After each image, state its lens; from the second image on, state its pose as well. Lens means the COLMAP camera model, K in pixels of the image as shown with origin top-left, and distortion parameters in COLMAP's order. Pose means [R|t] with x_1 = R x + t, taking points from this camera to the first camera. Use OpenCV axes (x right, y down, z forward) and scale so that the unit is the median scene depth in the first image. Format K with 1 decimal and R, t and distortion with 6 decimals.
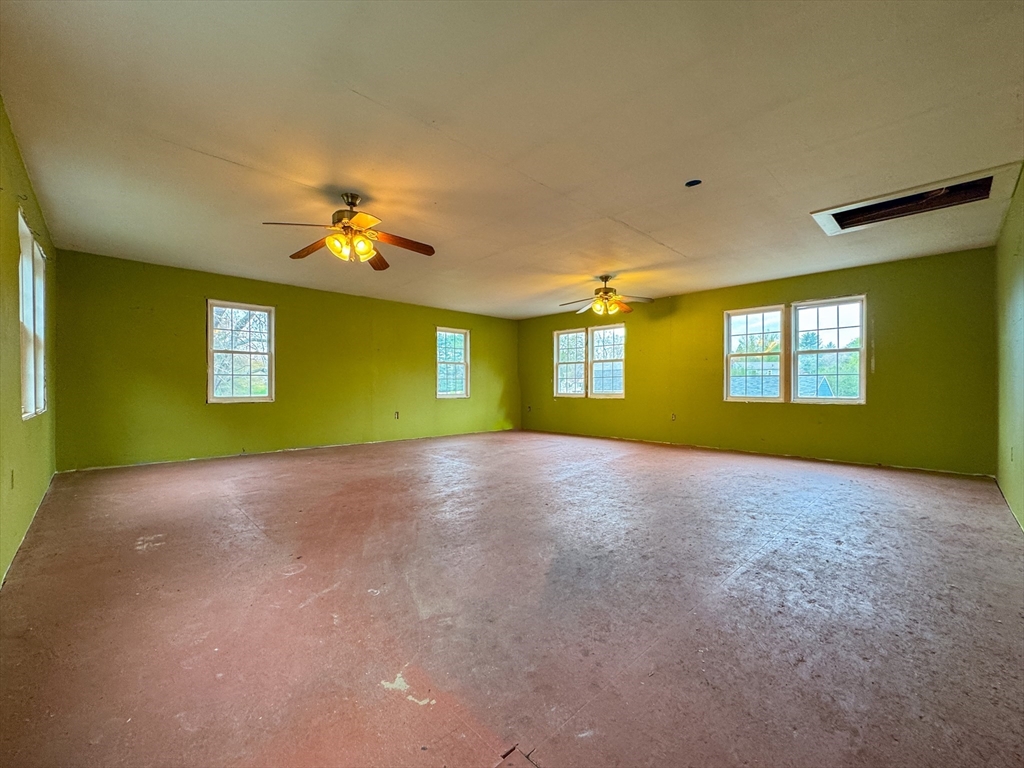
lens RADIAL K [[411.3, 0, 485.7], [0, 411.3, 387.5], [0, 0, 1]] dist [0.057096, 0.000035]
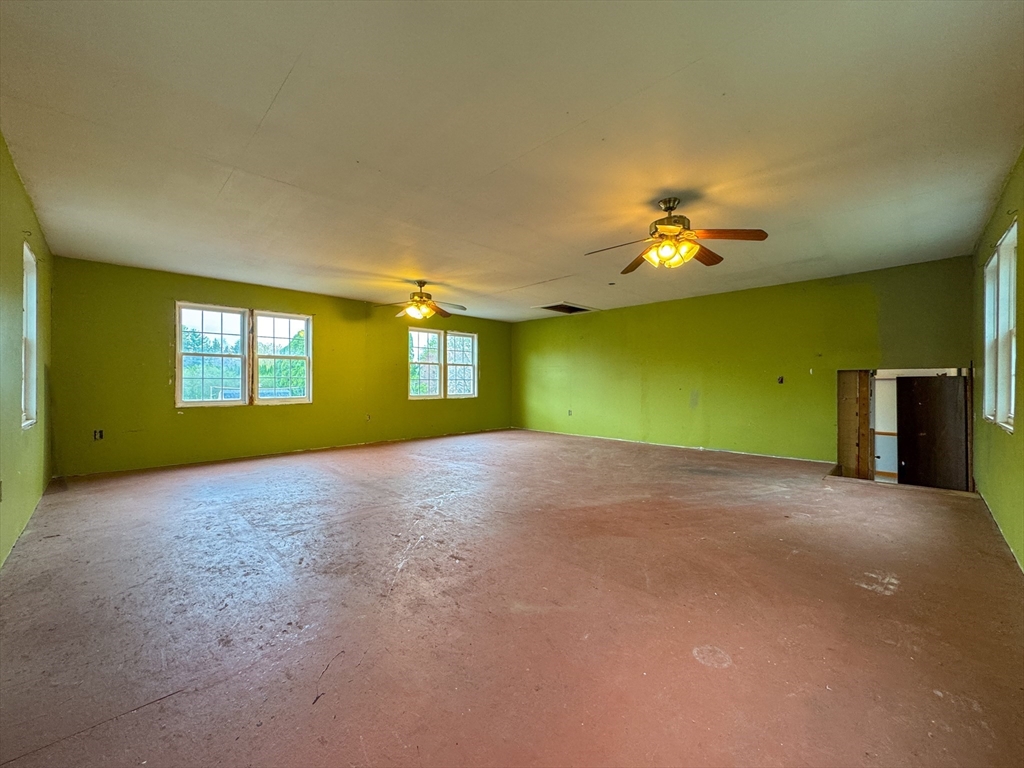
lens RADIAL K [[412.7, 0, 515.6], [0, 412.7, 369.9], [0, 0, 1]] dist [-0.000700, -0.000081]
pose [[-0.069412, 0.034129, 0.997004, -0.740767], [0.008796, 0.999397, -0.033598, -0.013034], [-0.997549, 0.006438, -0.069670, 0.843049]]
